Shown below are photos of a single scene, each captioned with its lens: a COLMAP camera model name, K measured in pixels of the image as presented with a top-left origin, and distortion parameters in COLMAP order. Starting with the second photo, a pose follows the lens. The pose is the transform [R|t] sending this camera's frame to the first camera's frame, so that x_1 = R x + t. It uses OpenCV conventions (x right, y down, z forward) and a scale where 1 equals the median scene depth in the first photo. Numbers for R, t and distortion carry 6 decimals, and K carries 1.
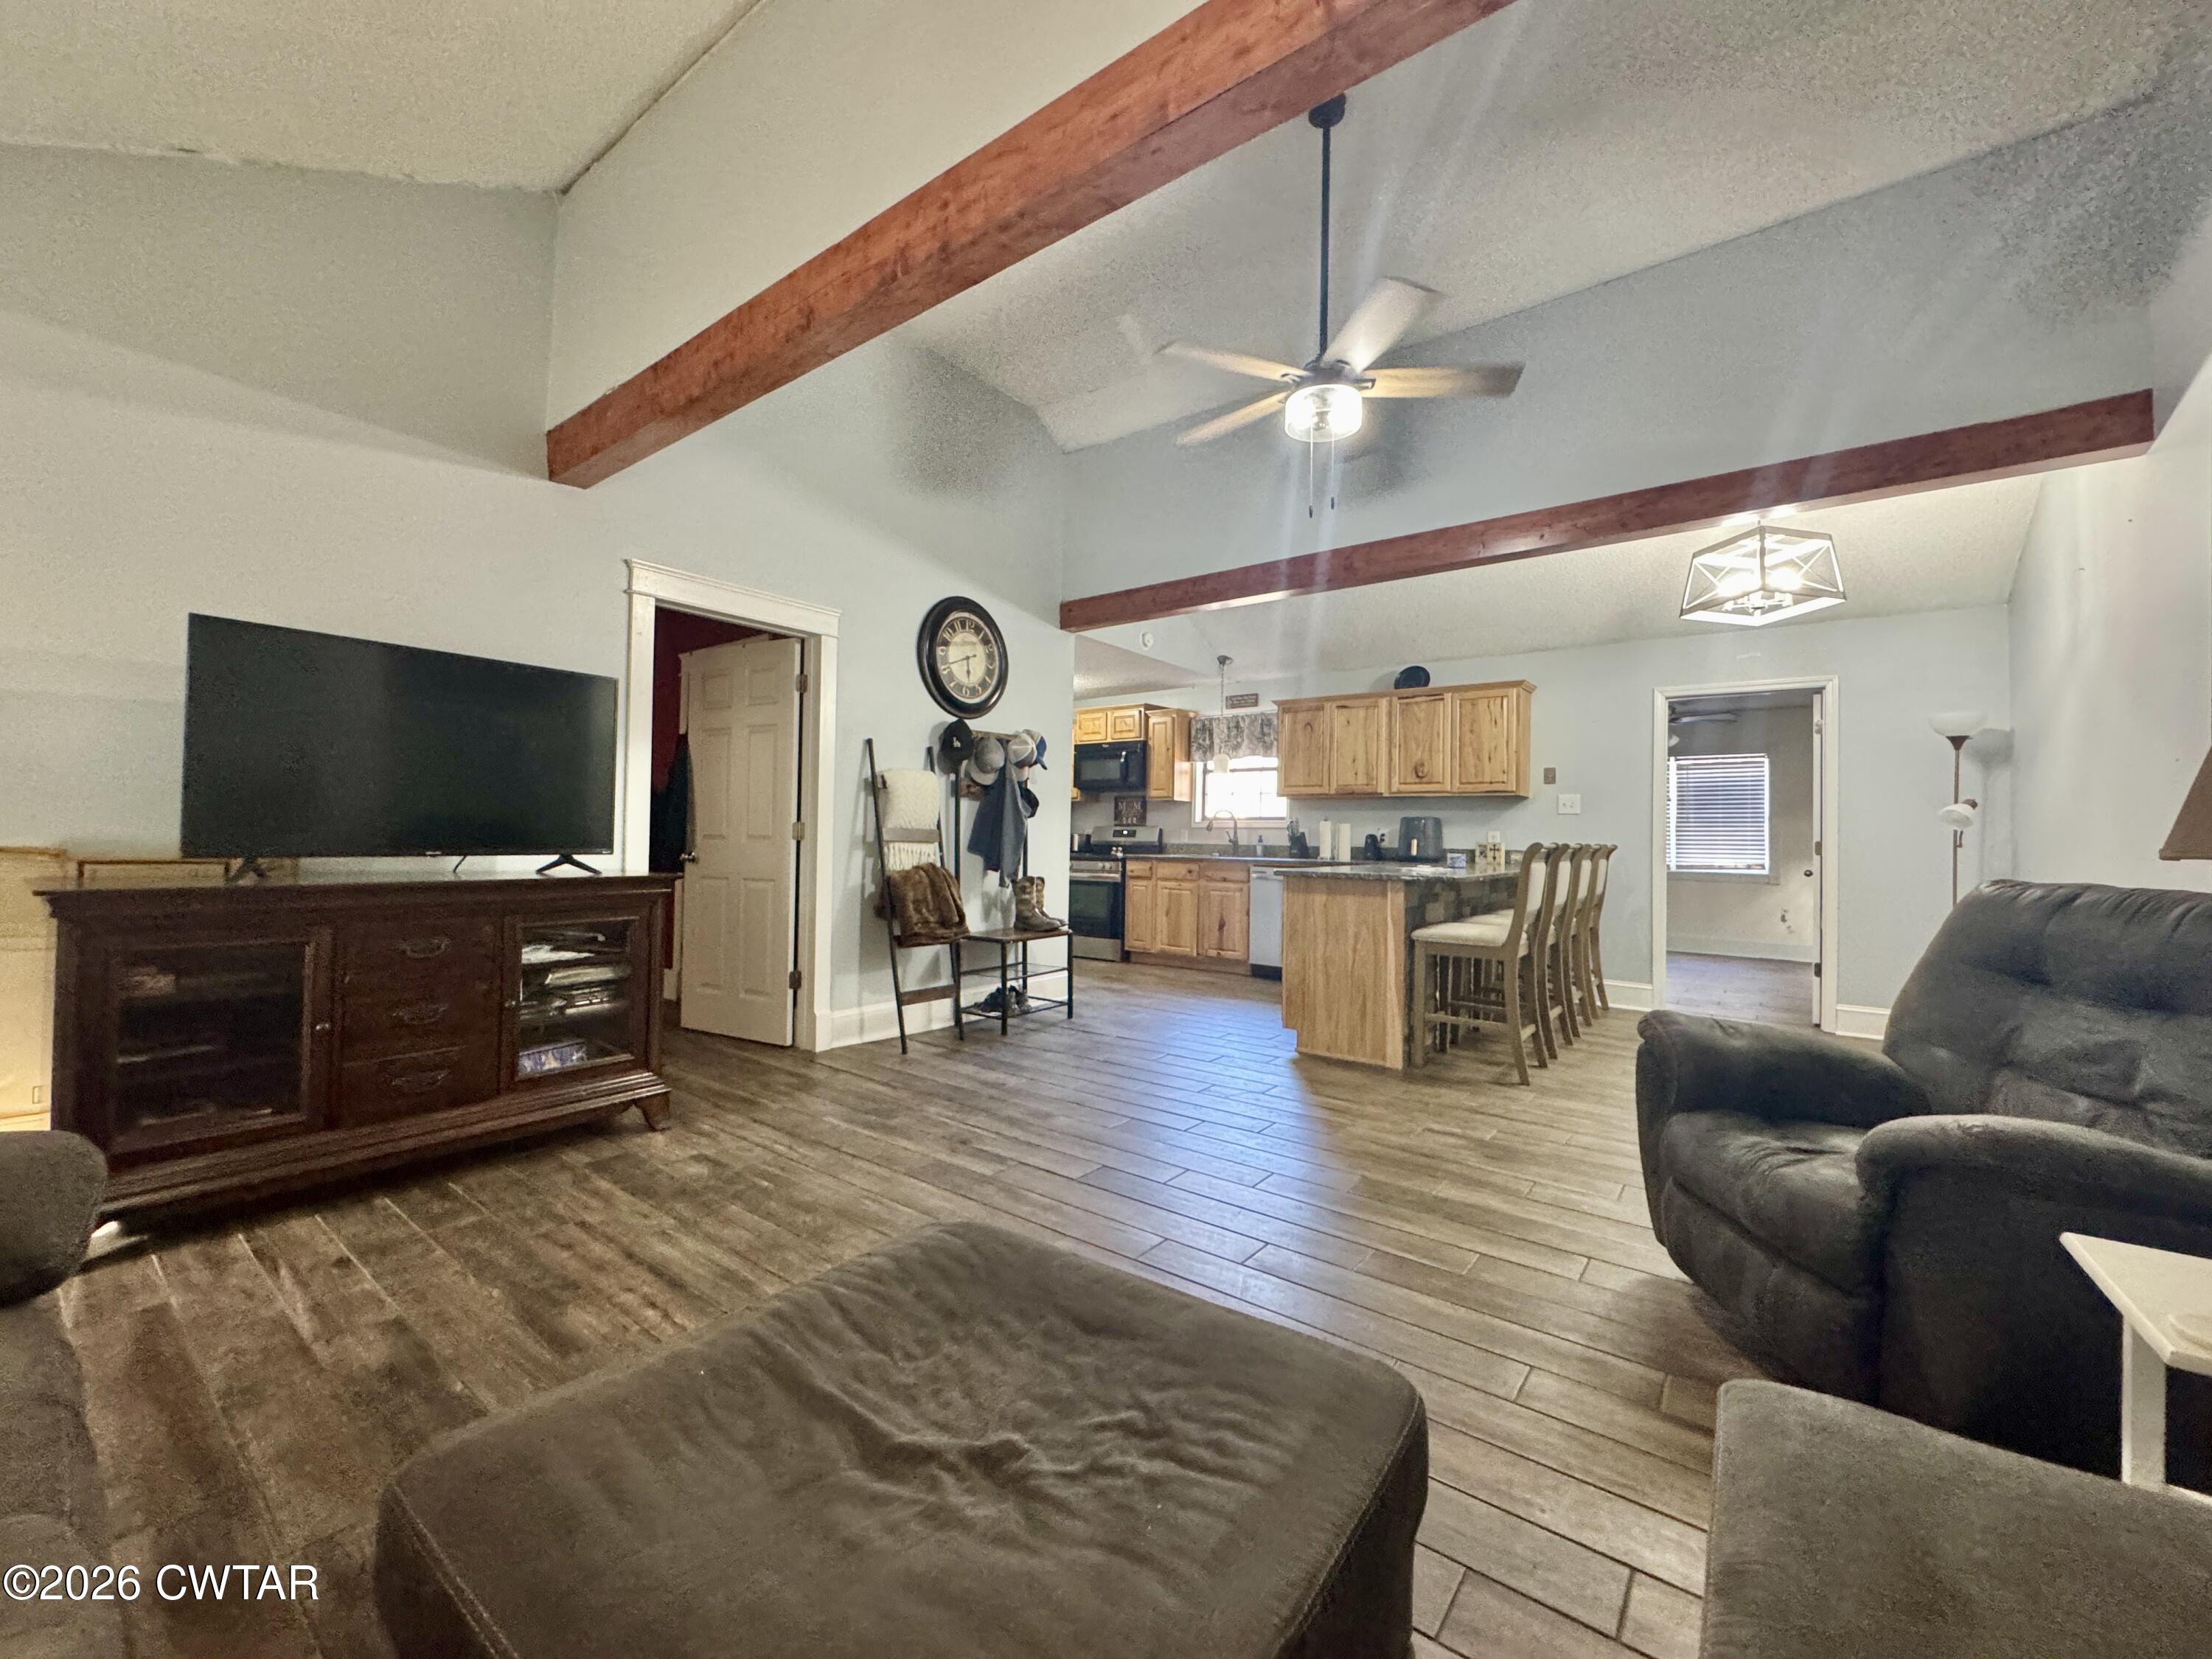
lens RADIAL K [[884.7, 0, 1096.4], [0, 884.7, 824.0], [0, 0, 1]] dist [-0.003351, 0.000509]
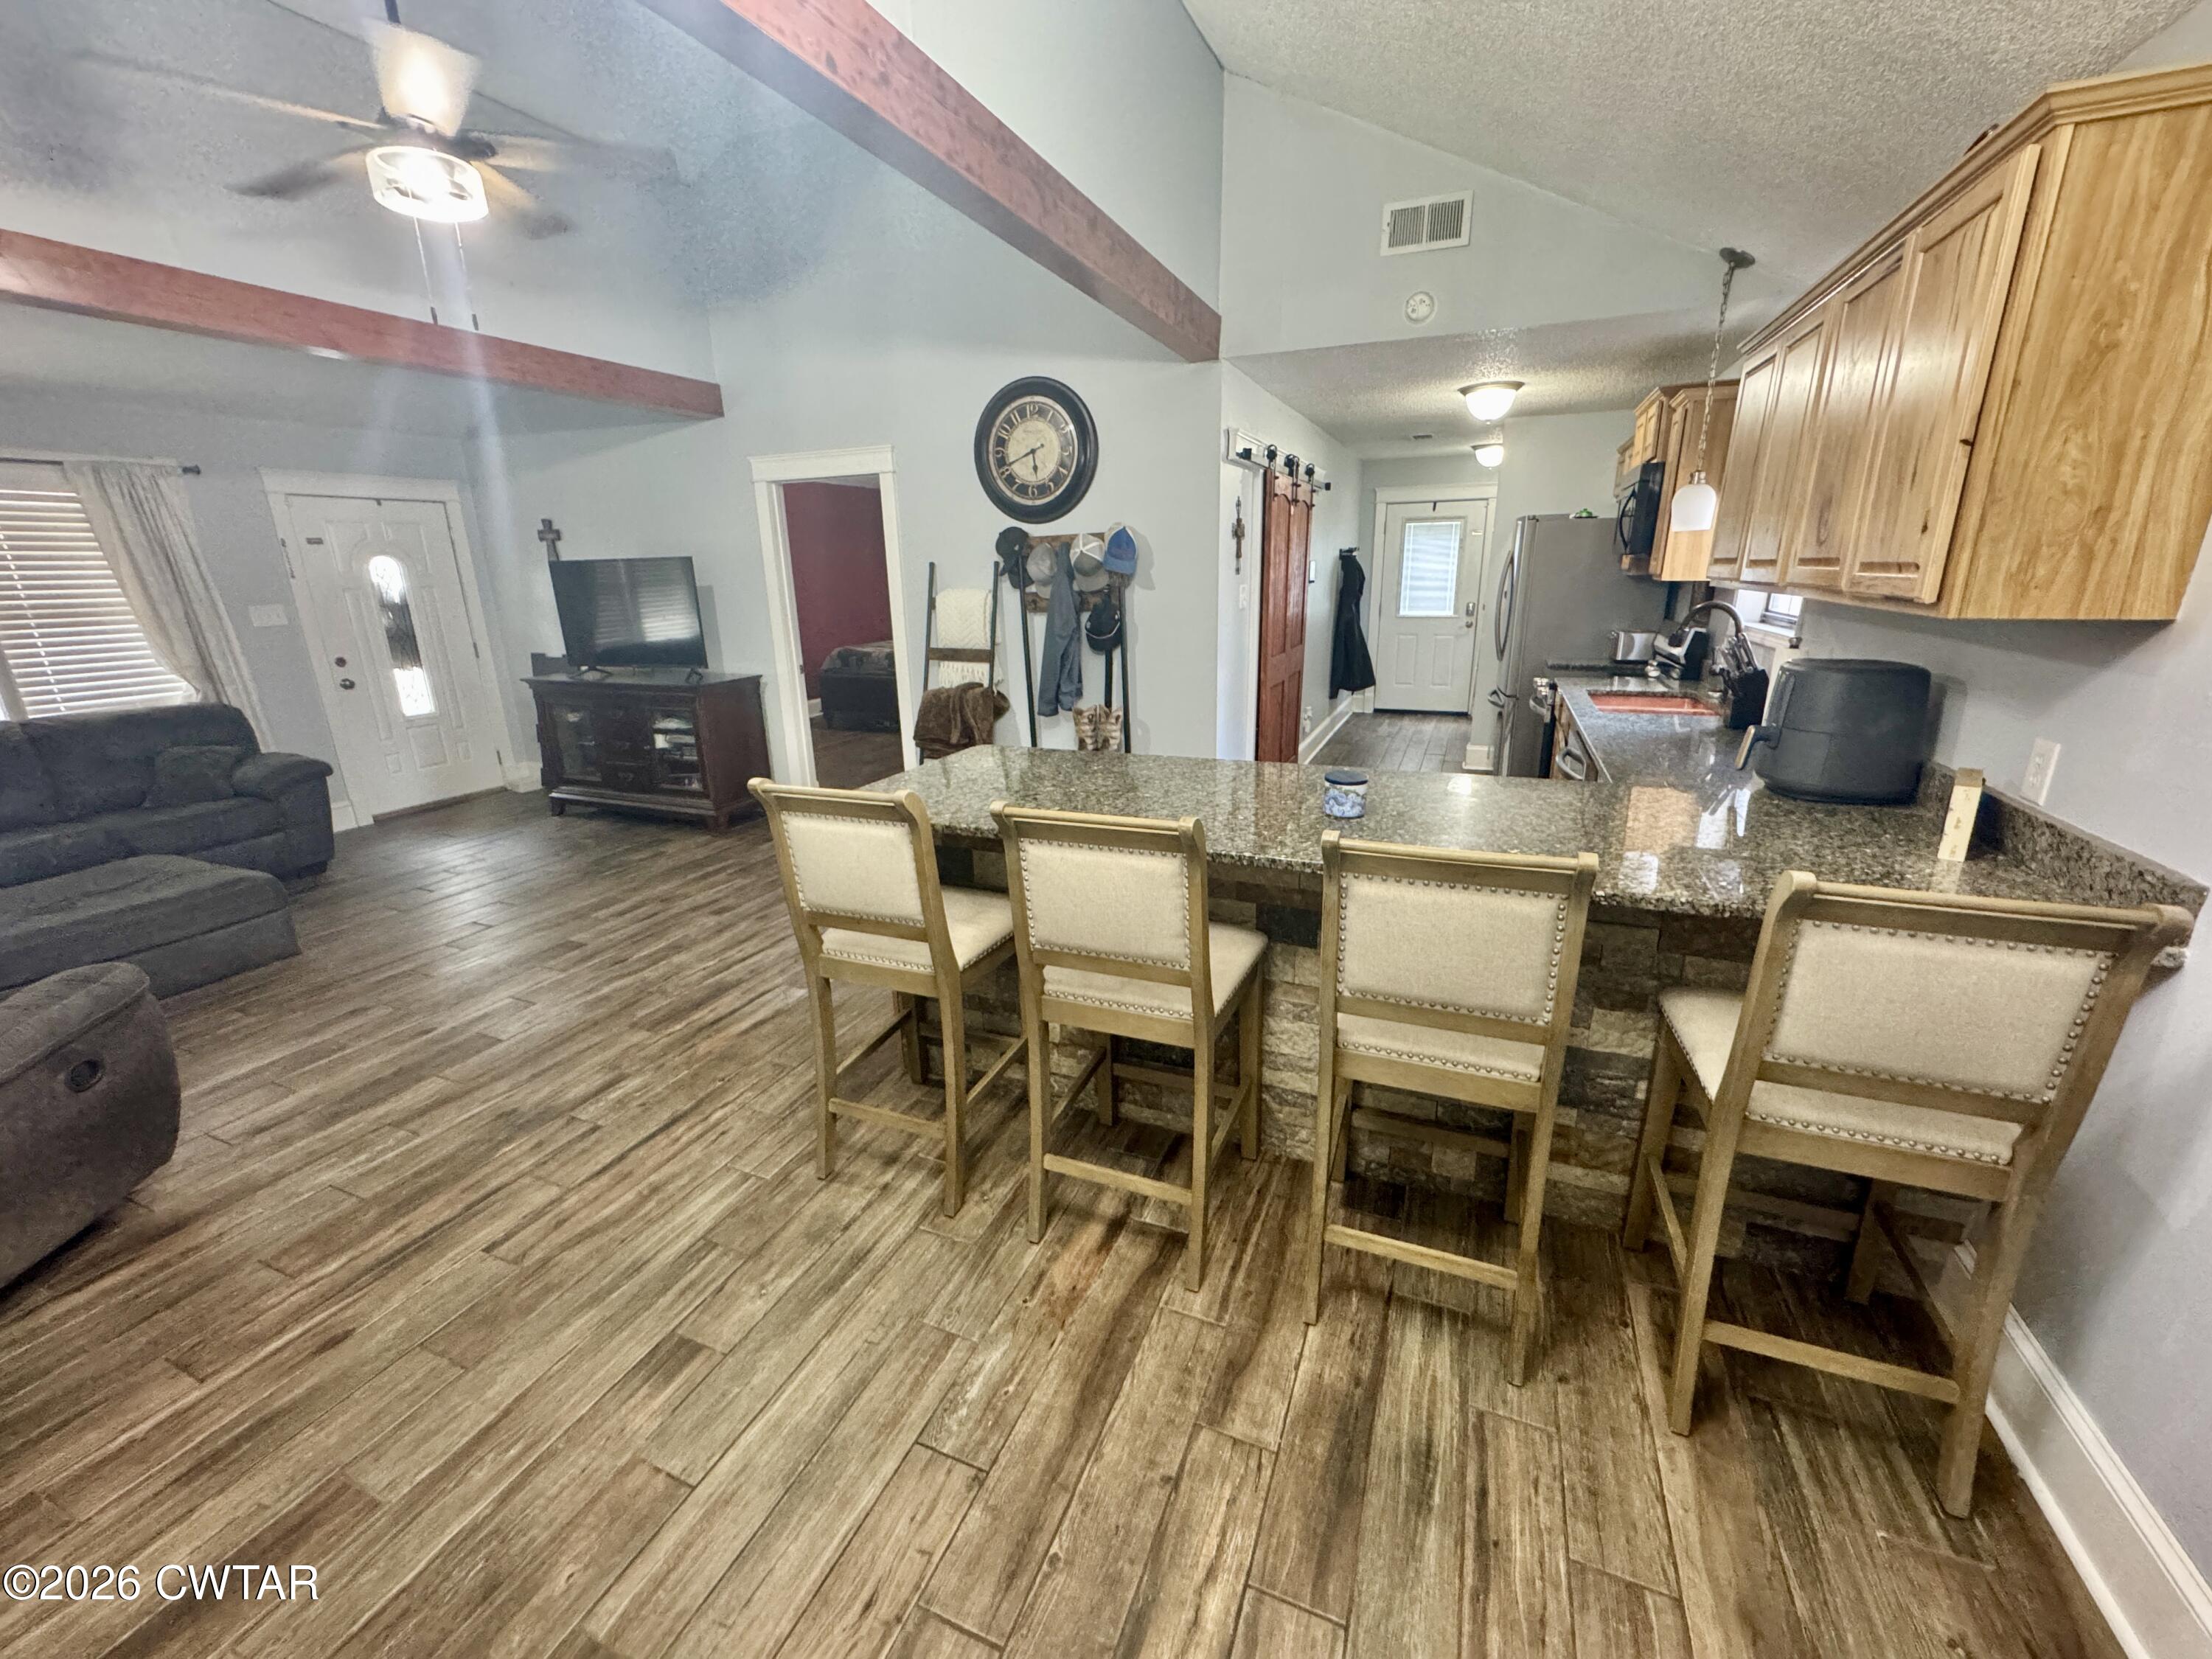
lens RADIAL K [[884.7, 0, 1103.2], [0, 884.7, 816.4], [0, 0, 1]] dist [-0.003351, 0.000509]
pose [[0.259008, 0.242566, -0.934920, 0.577022], [0.039767, 0.964453, 0.261245, -0.046483], [0.965056, -0.104844, 0.240155, 0.596848]]
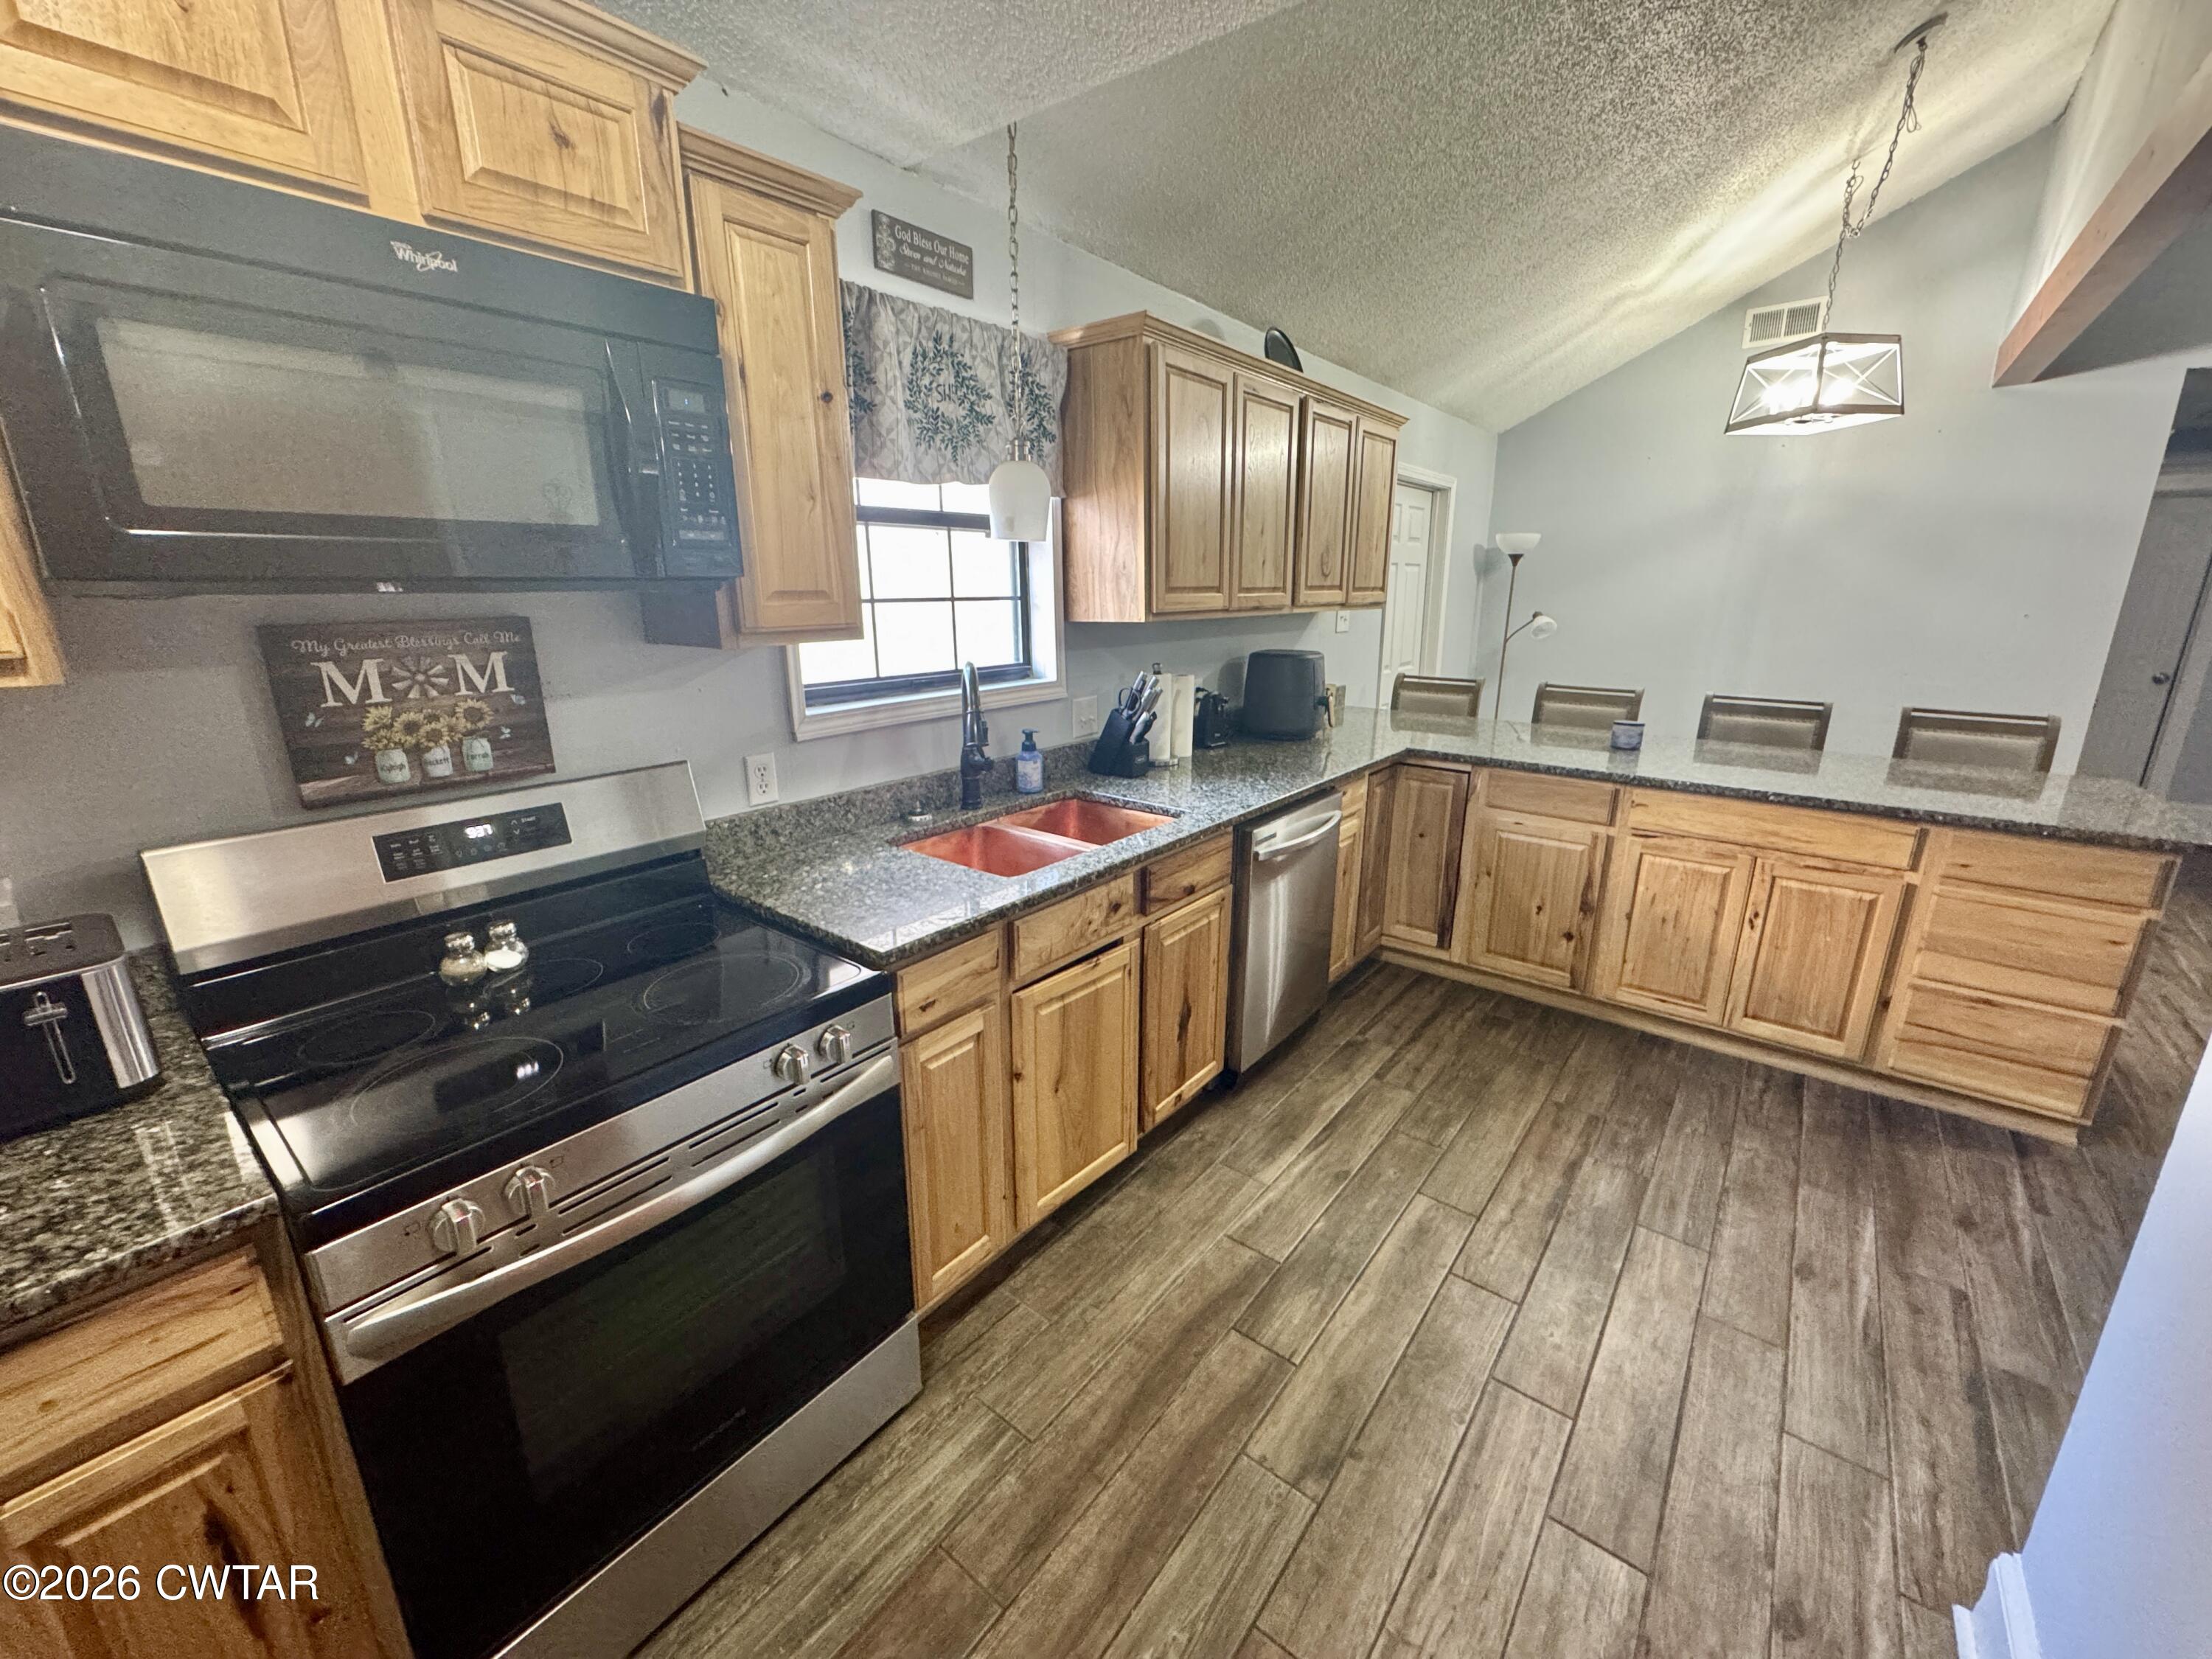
lens RADIAL K [[884.7, 0, 1103.6], [0, 884.7, 817.9], [0, 0, 1]] dist [-0.003351, 0.000509]
pose [[0.008810, -0.276895, 0.960860, -0.161627], [-0.016872, 0.960719, 0.277009, -0.052876], [-0.999819, -0.018652, 0.003792, 1.031356]]
